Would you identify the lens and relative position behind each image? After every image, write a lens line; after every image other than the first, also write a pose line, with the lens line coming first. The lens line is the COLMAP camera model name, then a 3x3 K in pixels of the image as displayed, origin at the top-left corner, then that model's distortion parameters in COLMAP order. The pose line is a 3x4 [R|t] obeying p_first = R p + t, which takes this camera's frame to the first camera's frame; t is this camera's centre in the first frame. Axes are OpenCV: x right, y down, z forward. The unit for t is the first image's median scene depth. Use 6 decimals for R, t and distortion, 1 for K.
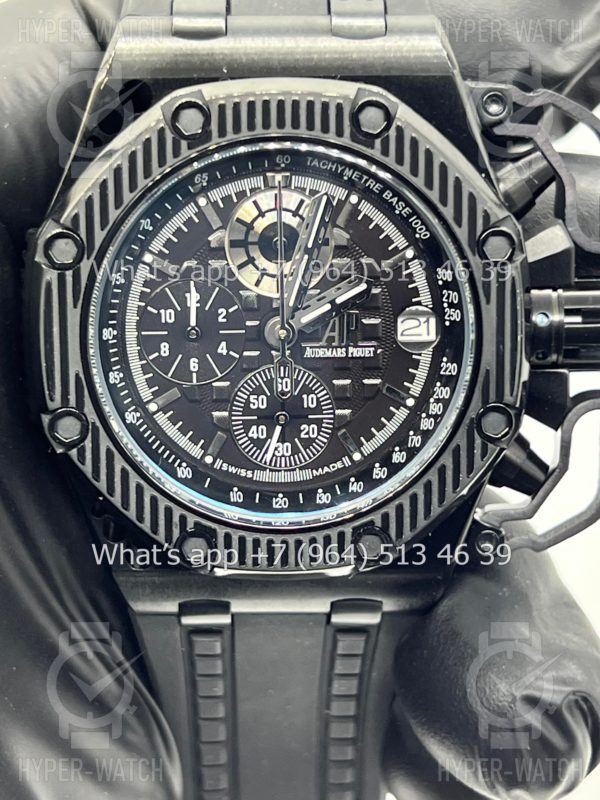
lens RADIAL K [[1898.6, 0, 300.0], [0, 1898.6, 400.0], [0, 0, 1]] dist [0.281268, -1.067714]
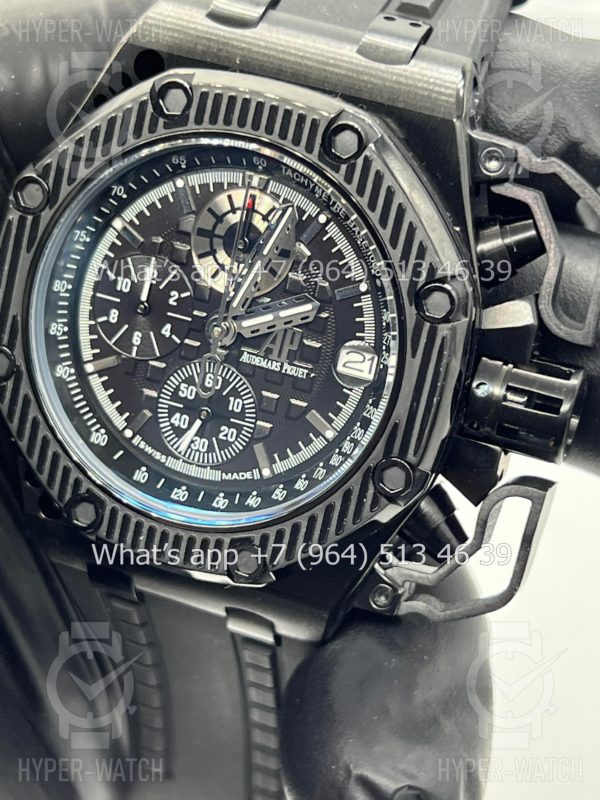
lens RADIAL K [[1898.6, 0, 300.0], [0, 1898.6, 400.0], [0, 0, 1]] dist [0.281268, -1.067714]
pose [[0.926322, 0.273778, -0.258790, 0.294848], [-0.269849, 0.961534, 0.051317, -0.062378], [0.262885, 0.022298, 0.964569, 0.052621]]
